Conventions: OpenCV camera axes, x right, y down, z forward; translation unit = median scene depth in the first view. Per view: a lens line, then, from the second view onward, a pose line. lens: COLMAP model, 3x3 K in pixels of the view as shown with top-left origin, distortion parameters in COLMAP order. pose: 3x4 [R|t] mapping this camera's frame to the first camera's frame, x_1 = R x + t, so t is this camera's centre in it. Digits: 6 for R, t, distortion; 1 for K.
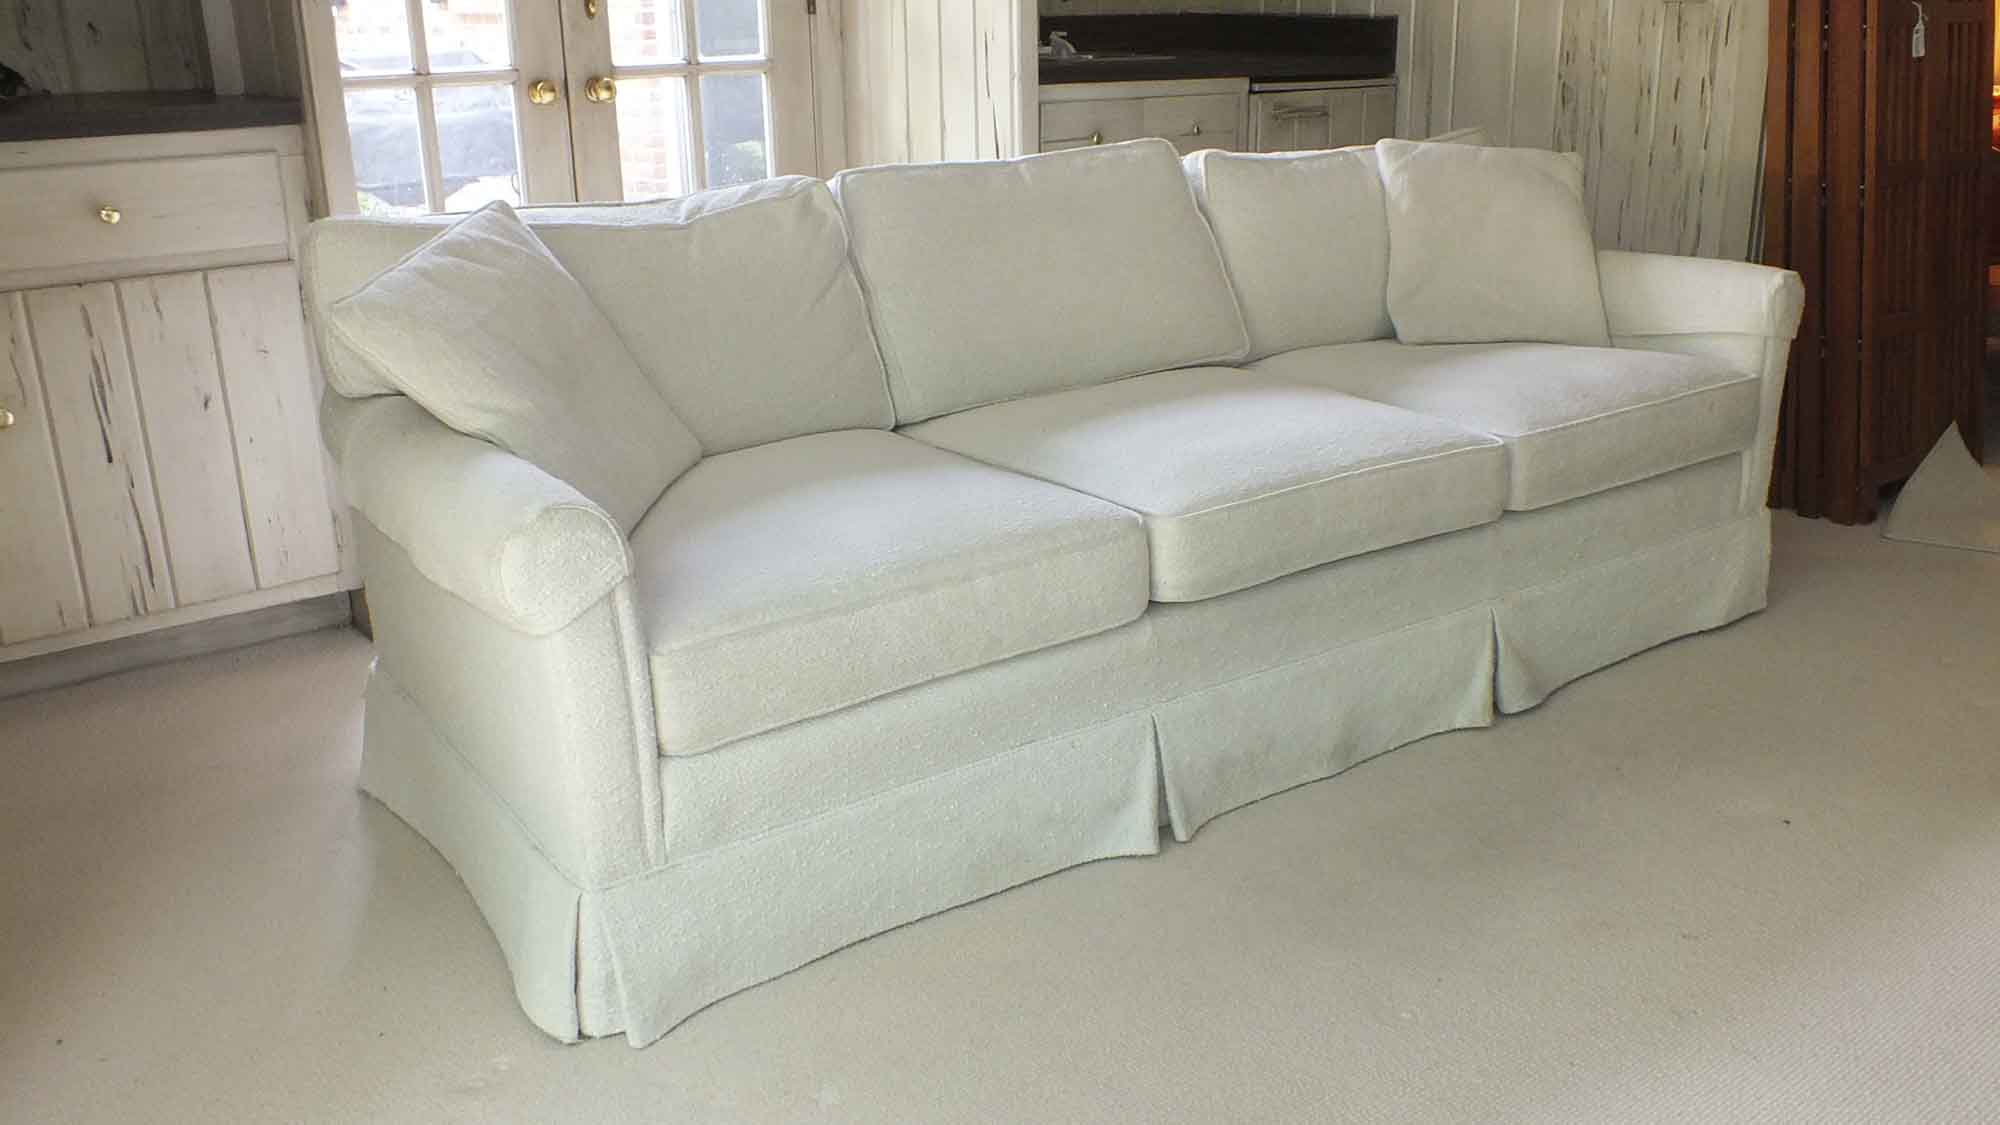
lens RADIAL K [[1693.4, 0, 1000.0], [0, 1693.4, 562.5], [0, 0, 1]] dist [-0.049612, 0.004937]
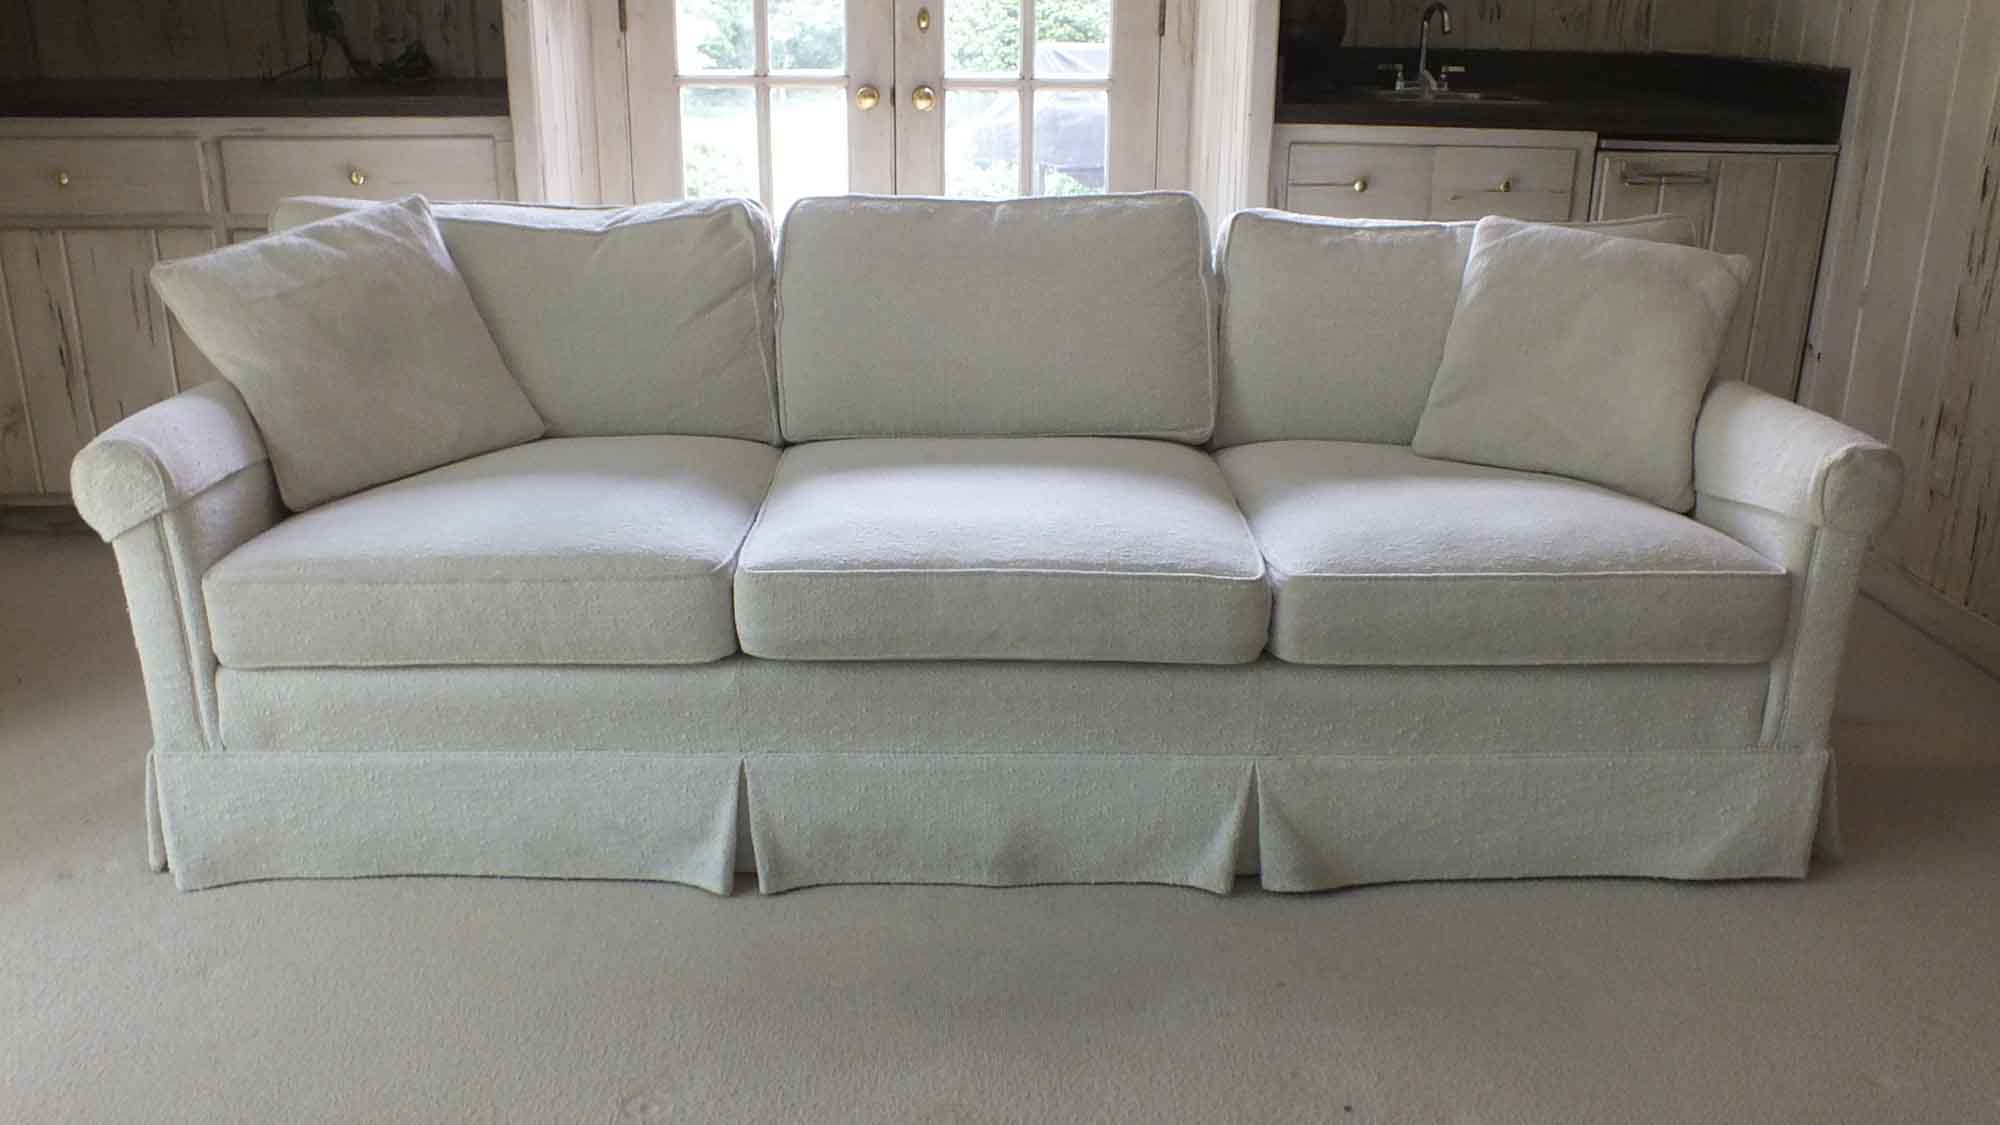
lens RADIAL K [[1693.4, 0, 1000.0], [0, 1693.4, 562.5], [0, 0, 1]] dist [-0.049612, 0.004937]
pose [[0.823362, 0.204599, -0.529353, 0.597630], [-0.201117, 0.977411, 0.064957, -0.099921], [0.530686, 0.052978, 0.845911, 0.183817]]
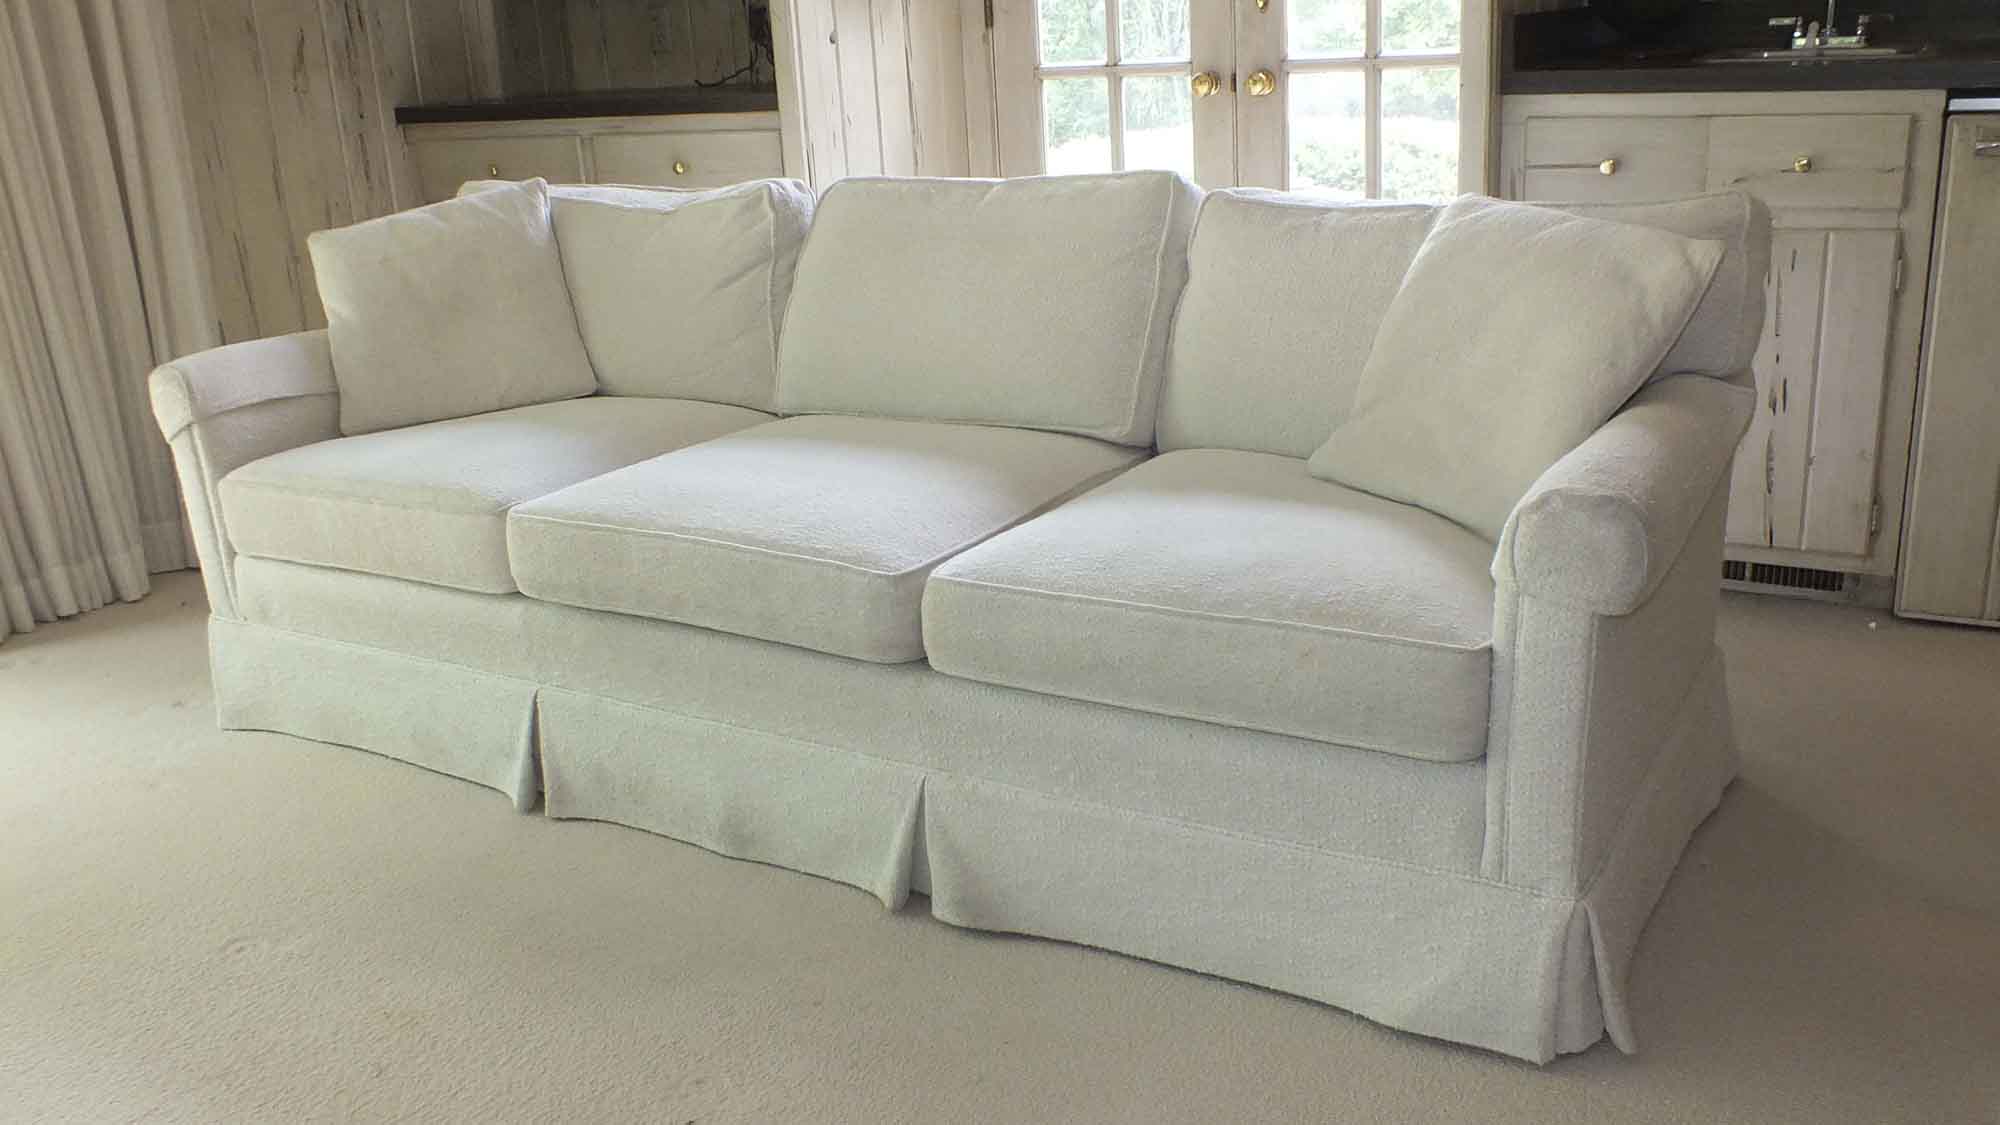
lens RADIAL K [[1745.1, 0, 1000.0], [0, 1745.1, 562.5], [0, 0, 1]] dist [-0.024767, 0.009205]
pose [[0.380071, 0.269276, -0.884894, 0.973308], [-0.247907, 0.951340, 0.183017, -0.222192], [0.891116, 0.149812, 0.428332, 0.634812]]
